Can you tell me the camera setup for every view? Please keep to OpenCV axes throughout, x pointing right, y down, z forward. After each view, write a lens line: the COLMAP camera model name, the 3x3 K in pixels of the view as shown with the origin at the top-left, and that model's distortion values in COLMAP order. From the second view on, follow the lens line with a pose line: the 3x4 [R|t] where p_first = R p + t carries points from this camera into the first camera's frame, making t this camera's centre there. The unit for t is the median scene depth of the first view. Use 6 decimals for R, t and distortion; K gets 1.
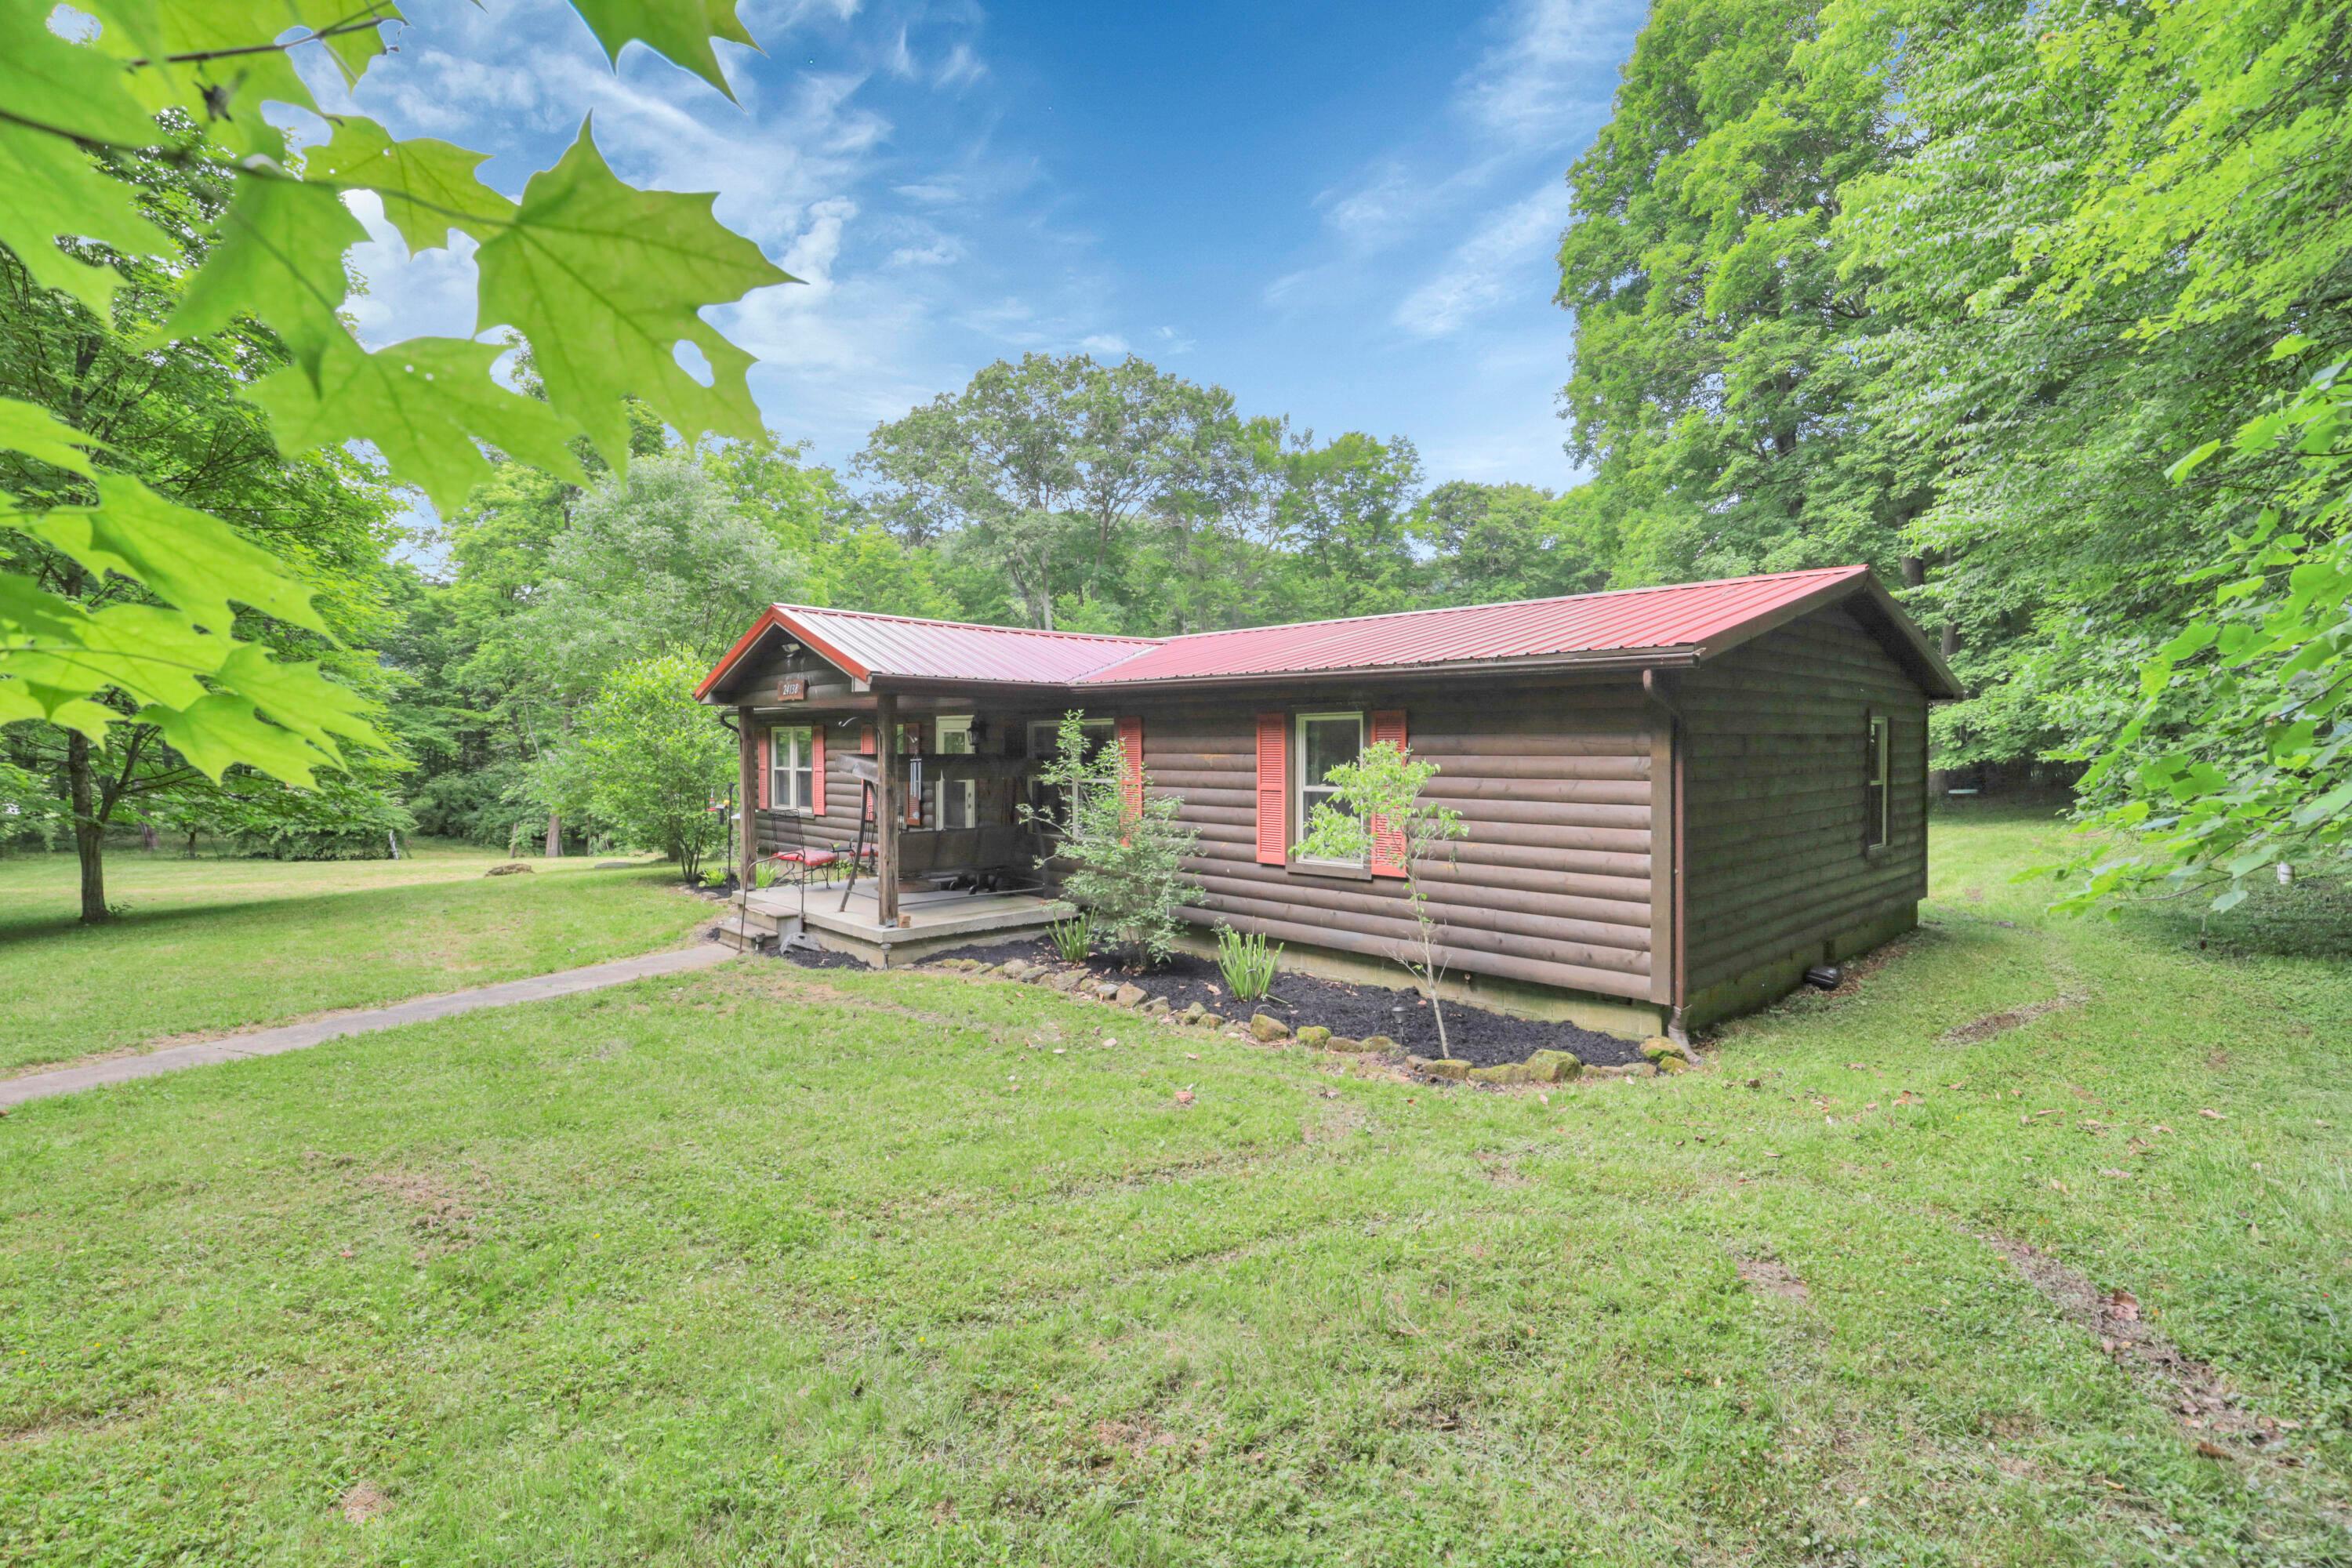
lens RADIAL K [[1124.1, 0, 1176.1], [0, 1124.1, 777.4], [0, 0, 1]] dist [-0.004961, -0.000386]
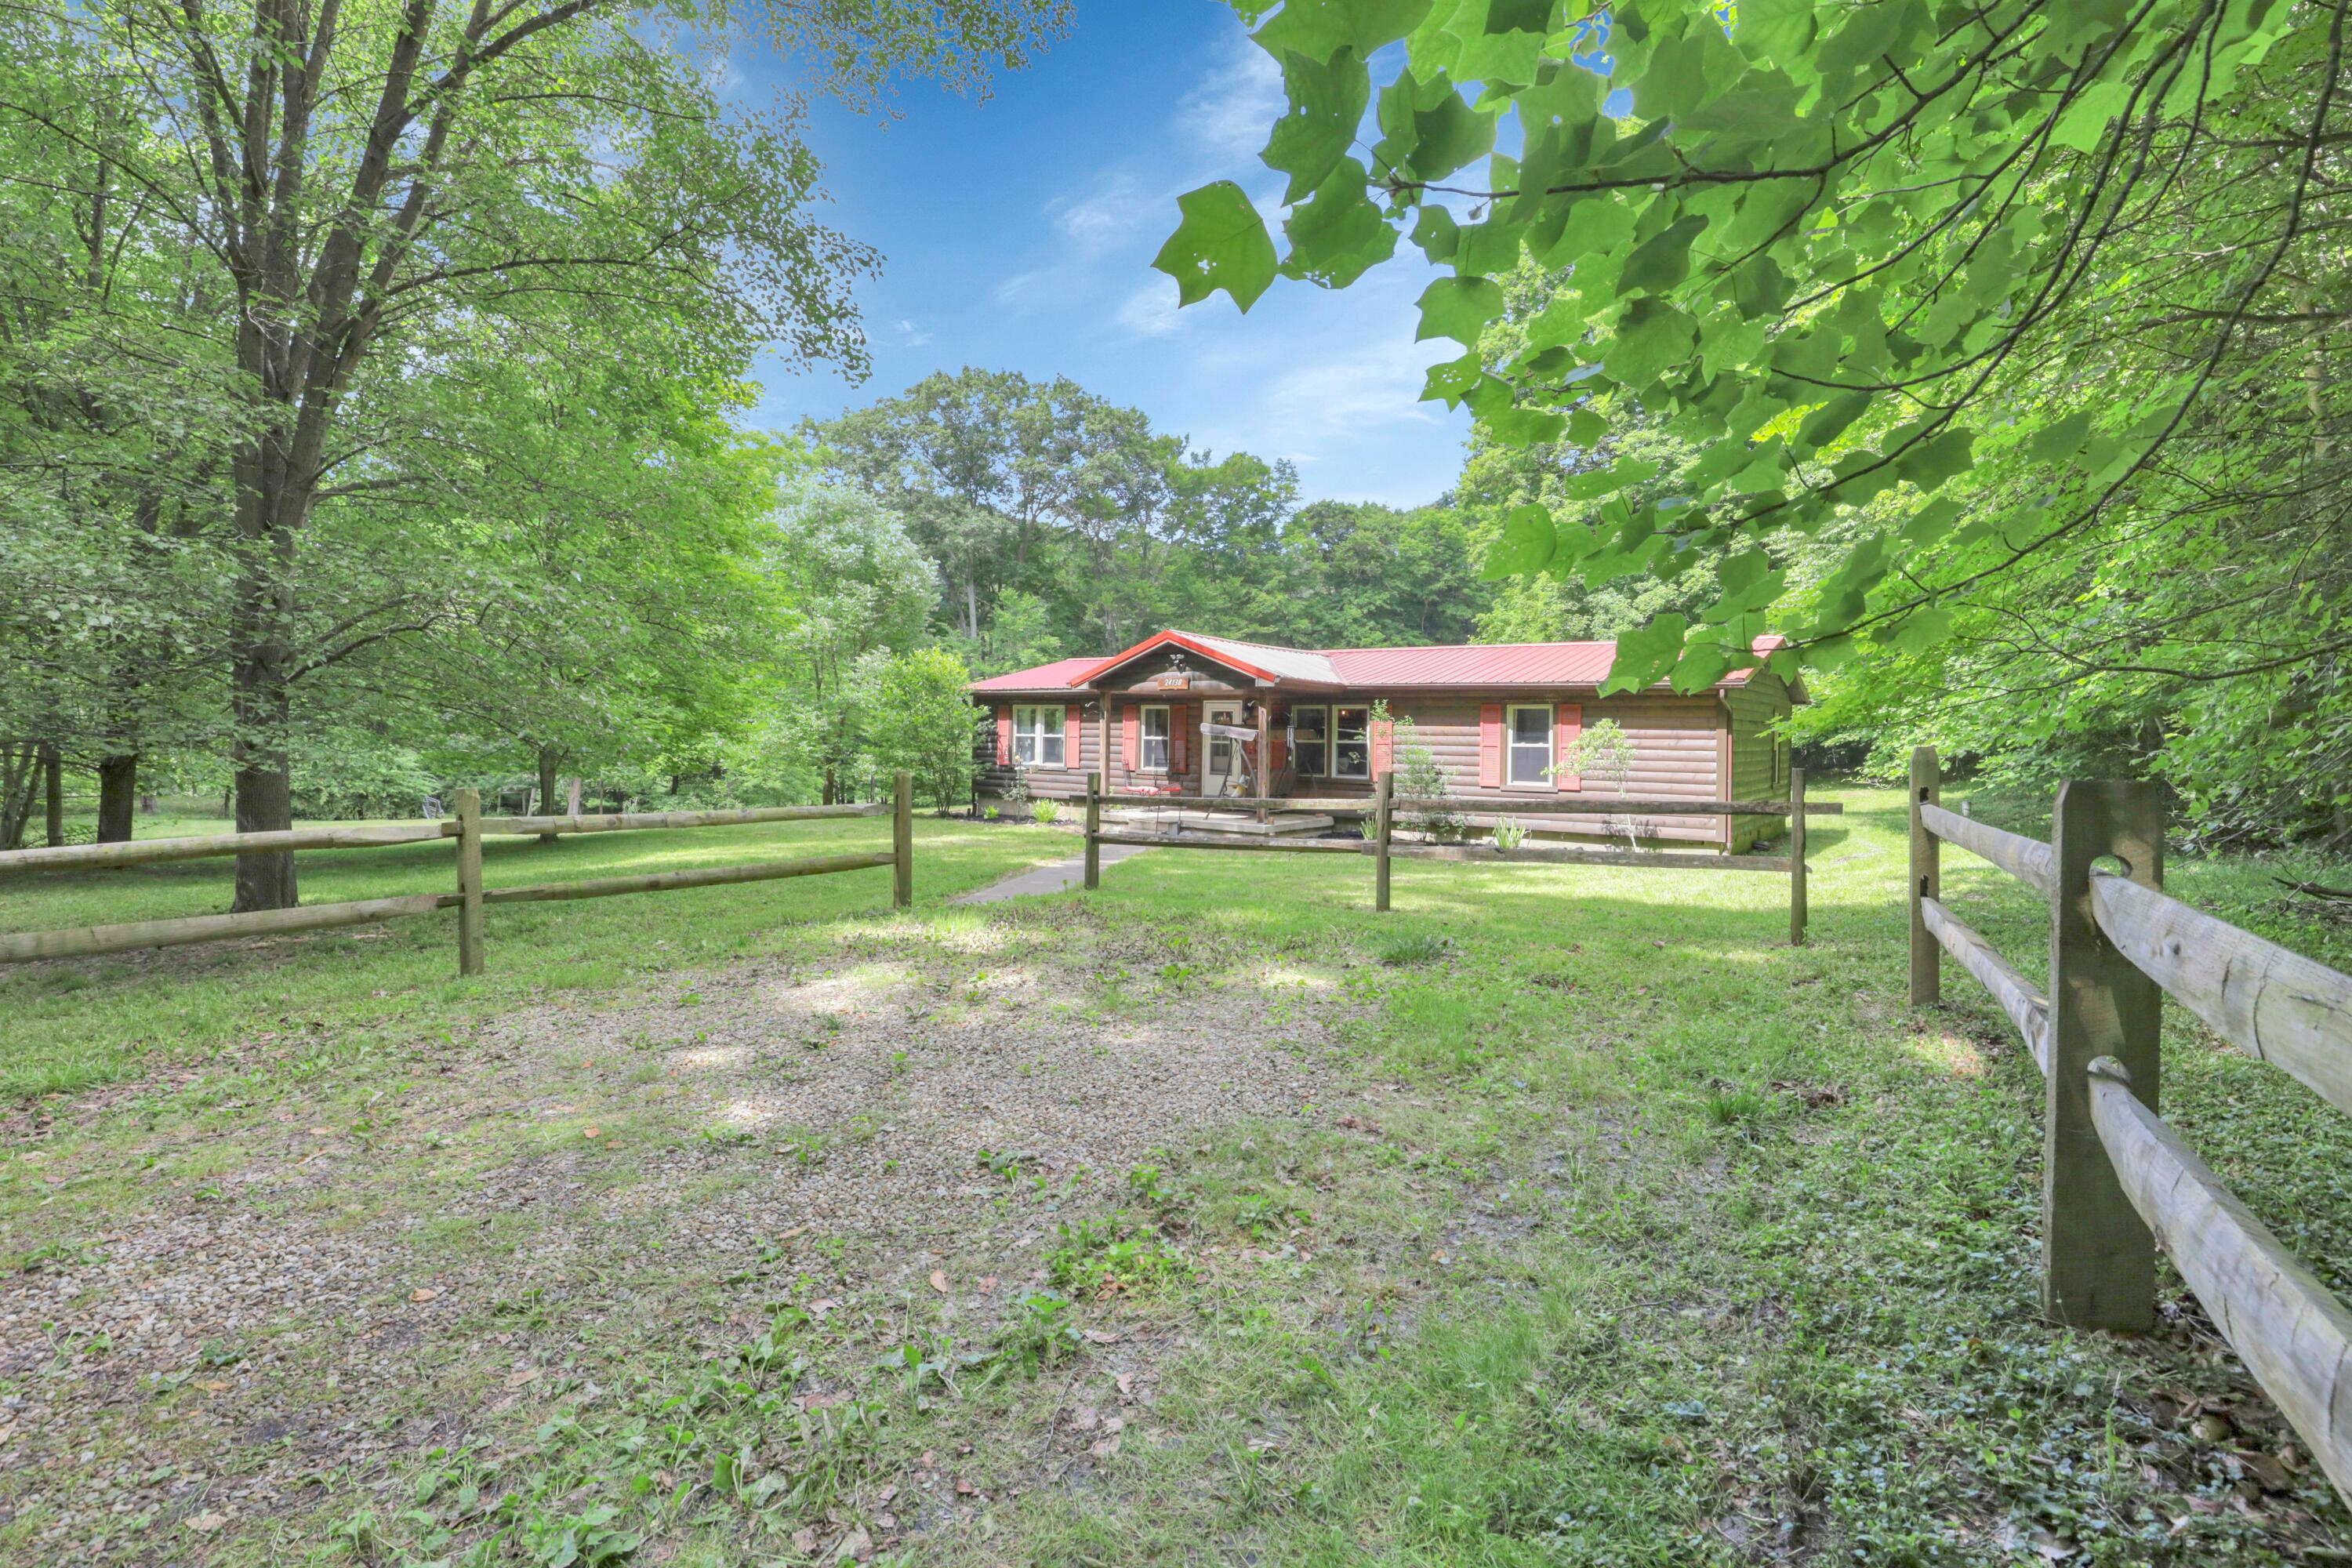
lens RADIAL K [[1124.1, 0, 1174.0], [0, 1124.1, 778.9], [0, 0, 1]] dist [-0.004961, -0.000386]
pose [[0.984647, 0.009998, 0.174269, -0.120002], [-0.012252, 0.999855, 0.011867, 0.007994], [-0.174125, -0.013820, 0.984627, -0.116675]]
